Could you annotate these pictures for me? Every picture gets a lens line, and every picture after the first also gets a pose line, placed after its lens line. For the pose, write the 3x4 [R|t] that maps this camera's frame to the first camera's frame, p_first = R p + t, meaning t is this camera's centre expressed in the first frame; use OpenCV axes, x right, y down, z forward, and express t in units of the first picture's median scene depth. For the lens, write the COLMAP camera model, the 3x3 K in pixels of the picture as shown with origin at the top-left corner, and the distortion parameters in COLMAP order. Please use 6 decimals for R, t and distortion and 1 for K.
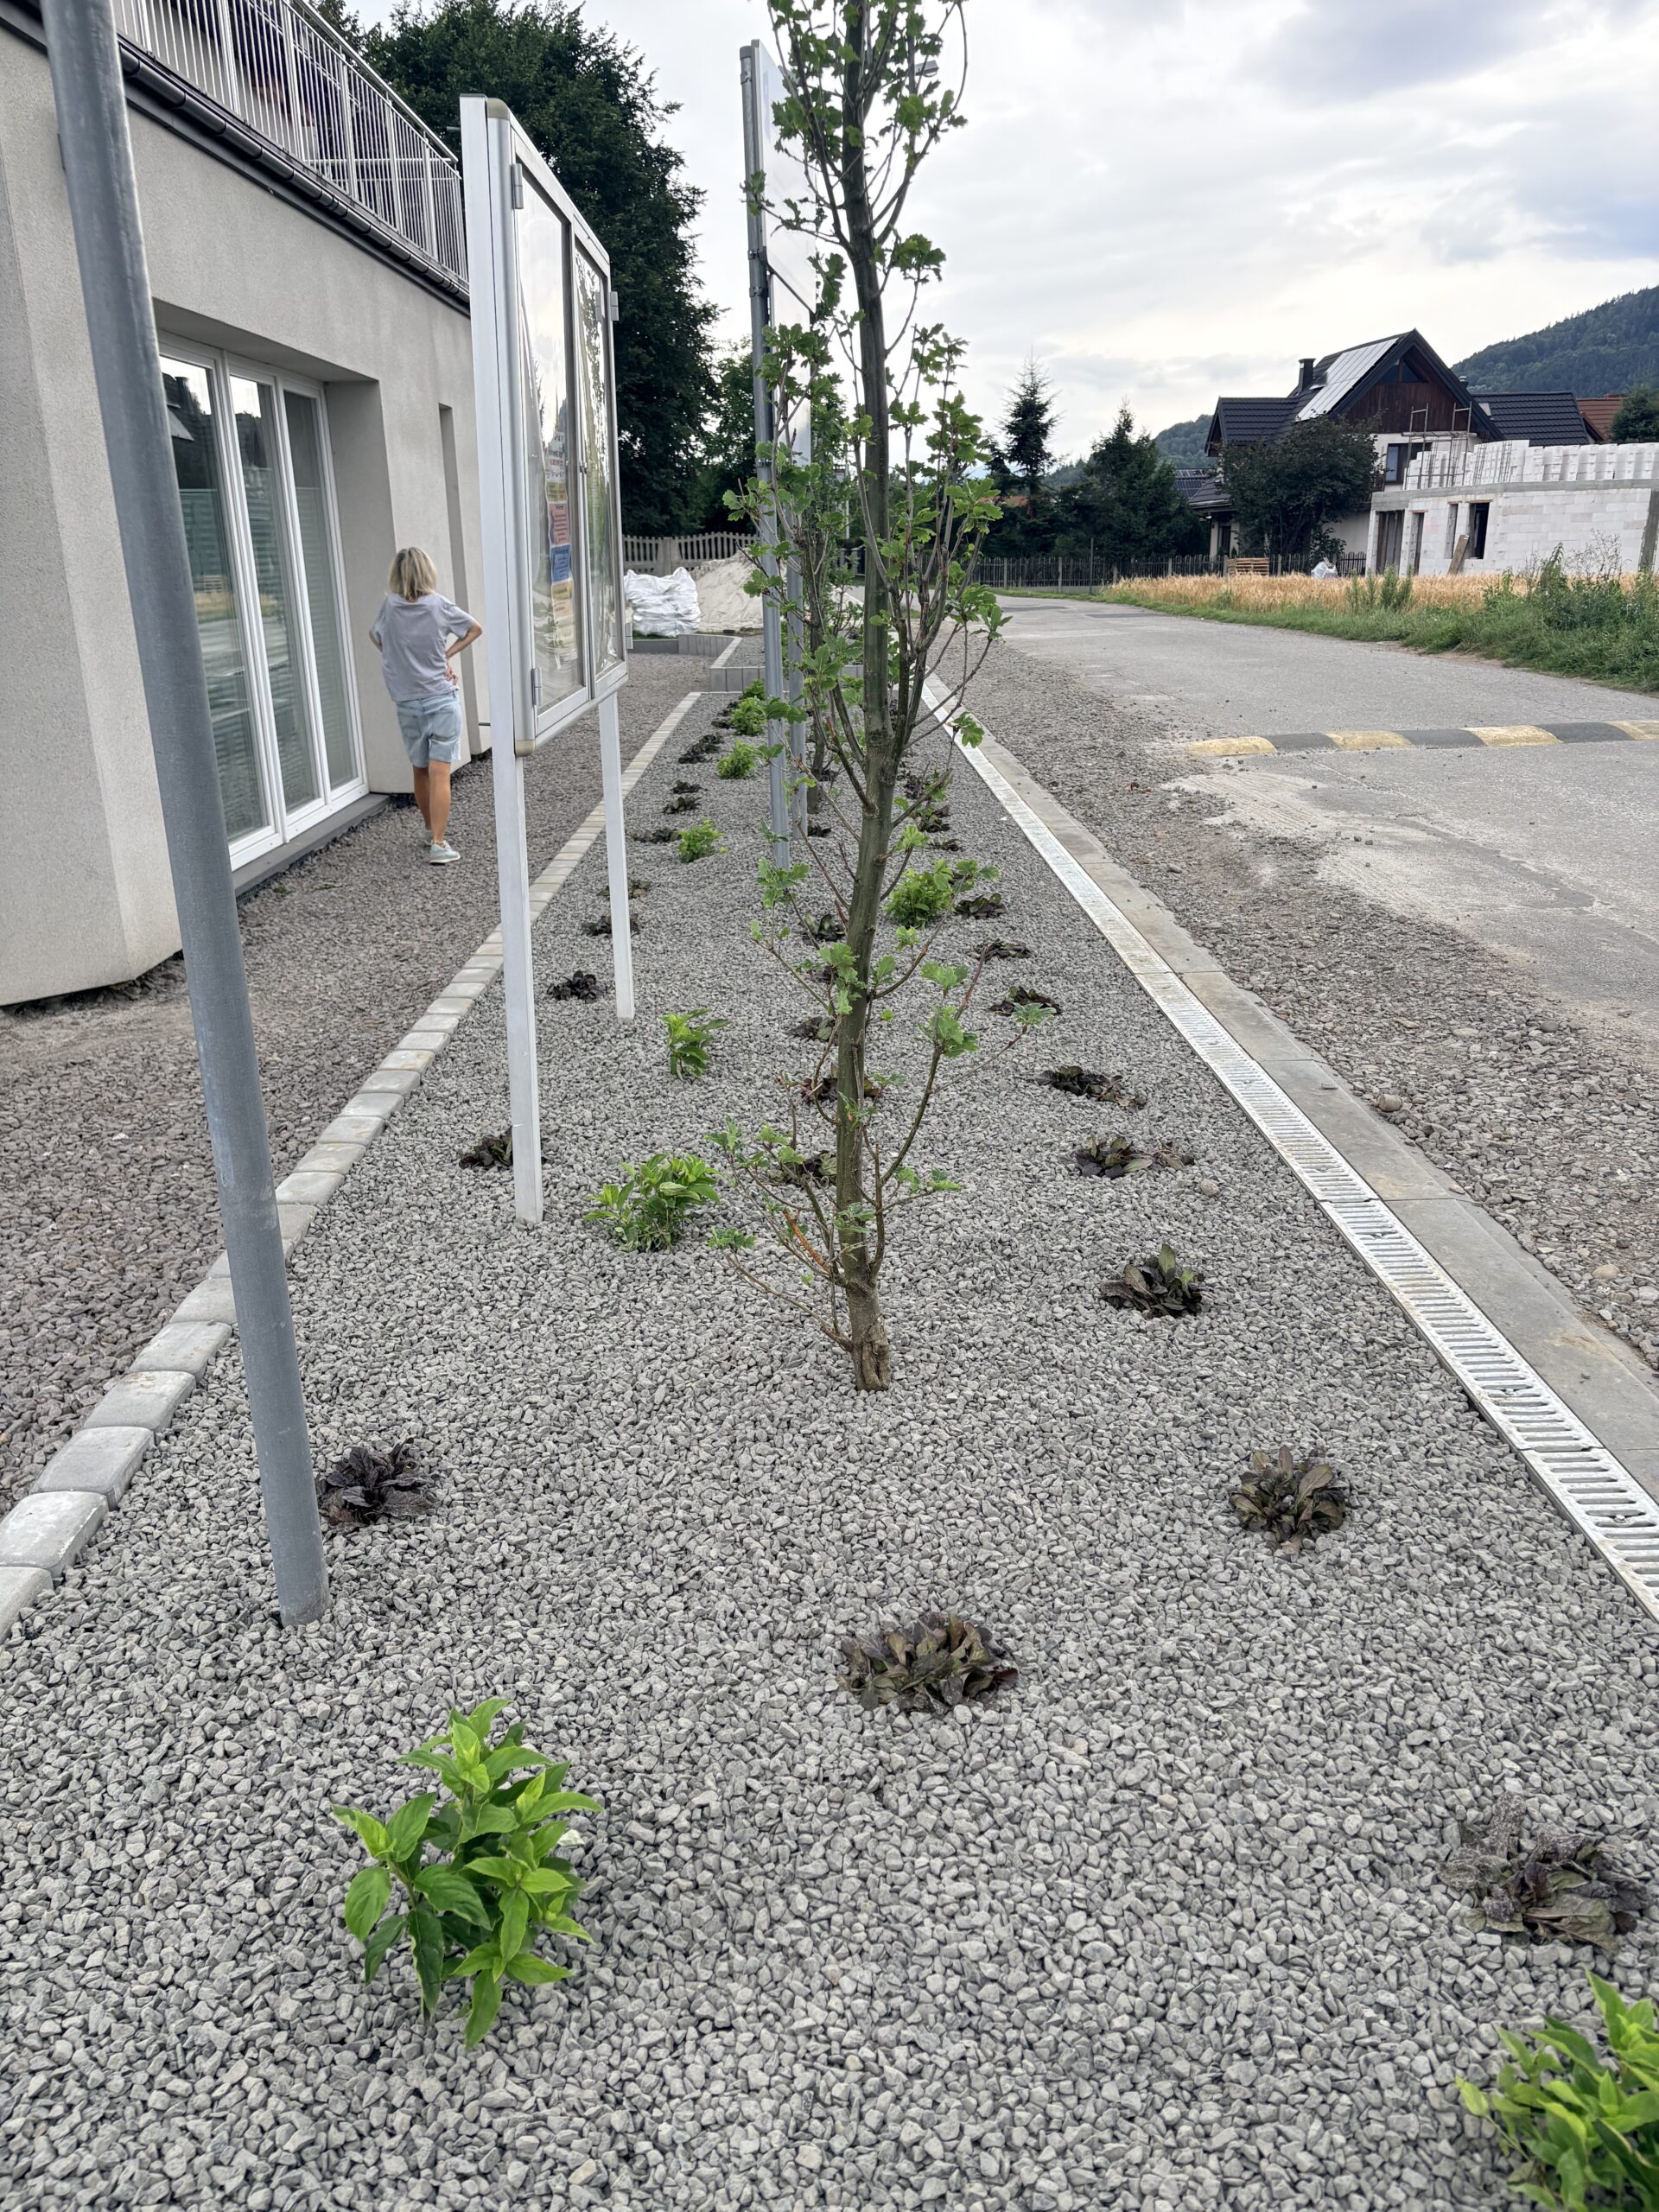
lens RADIAL K [[1664.3, 0, 846.3], [0, 1664.3, 1099.0], [0, 0, 1]] dist [0.048097, -0.042080]
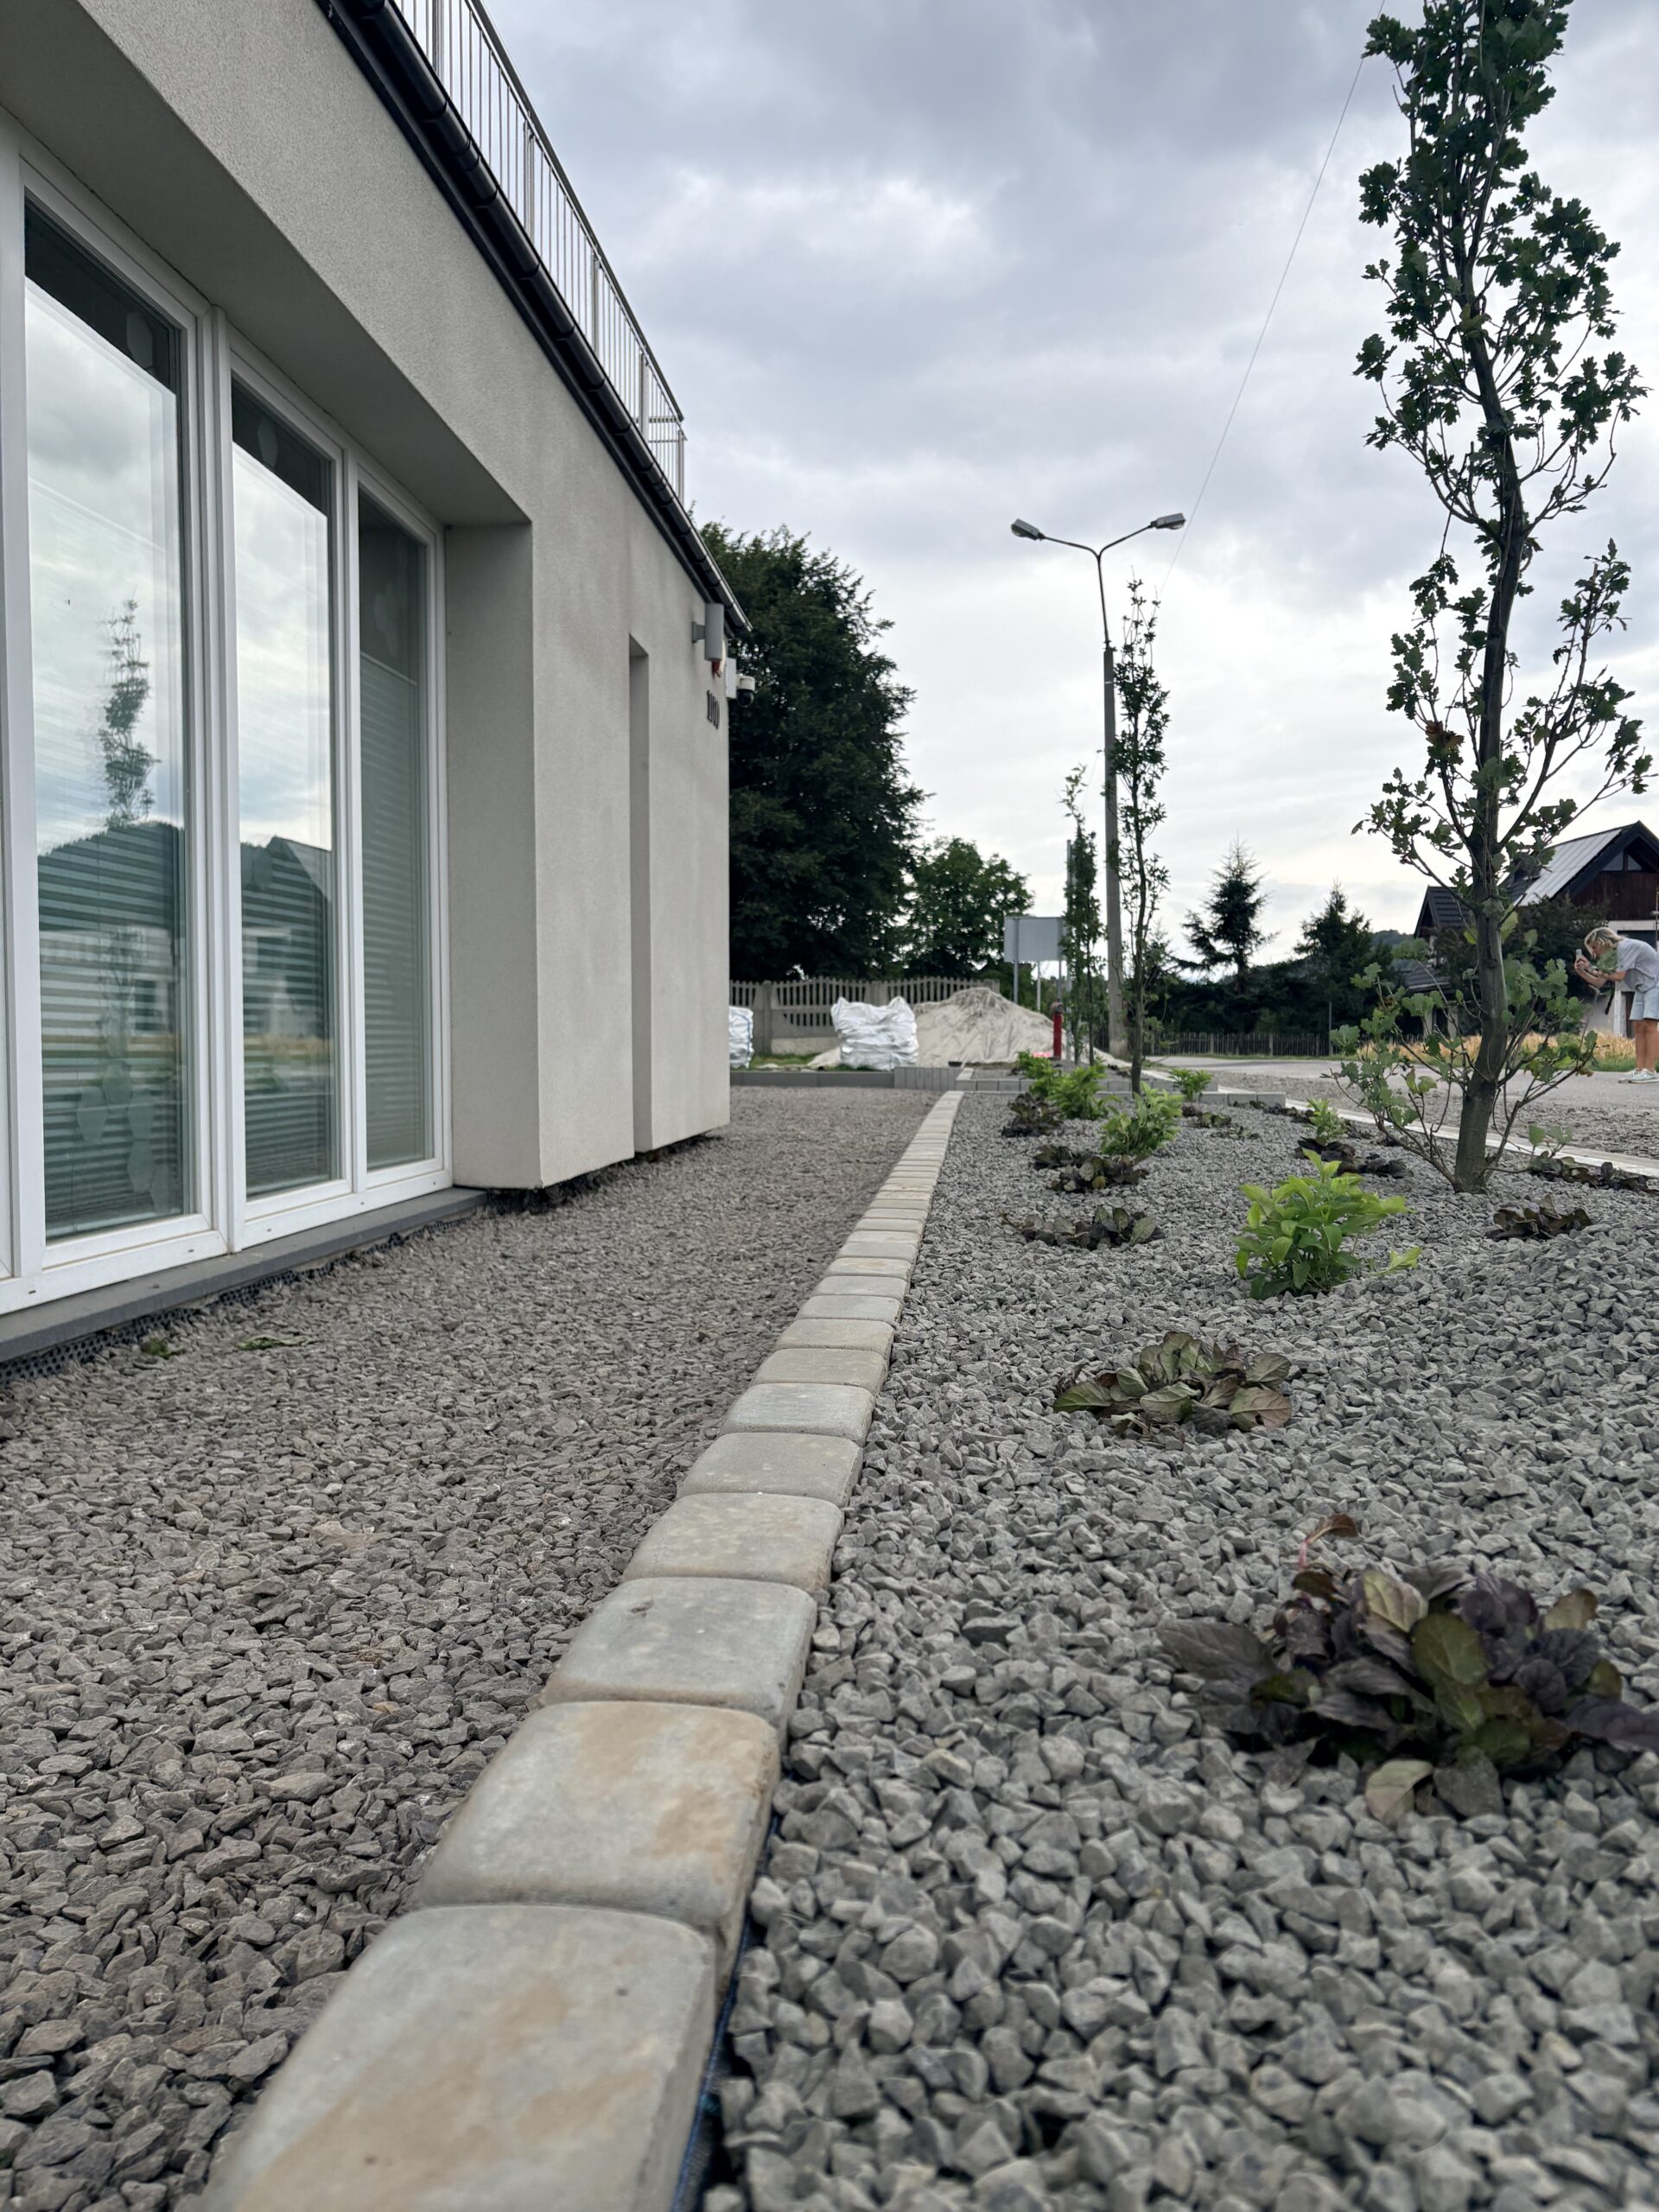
lens RADIAL K [[1664.3, 0, 851.1], [0, 1664.3, 1099.3], [0, 0, 1]] dist [0.048097, -0.042080]
pose [[0.995071, 0.021529, -0.096802, -0.019825], [-0.048013, 0.958703, -0.280328, -0.012259], [0.086769, 0.283594, 0.955011, 0.097727]]
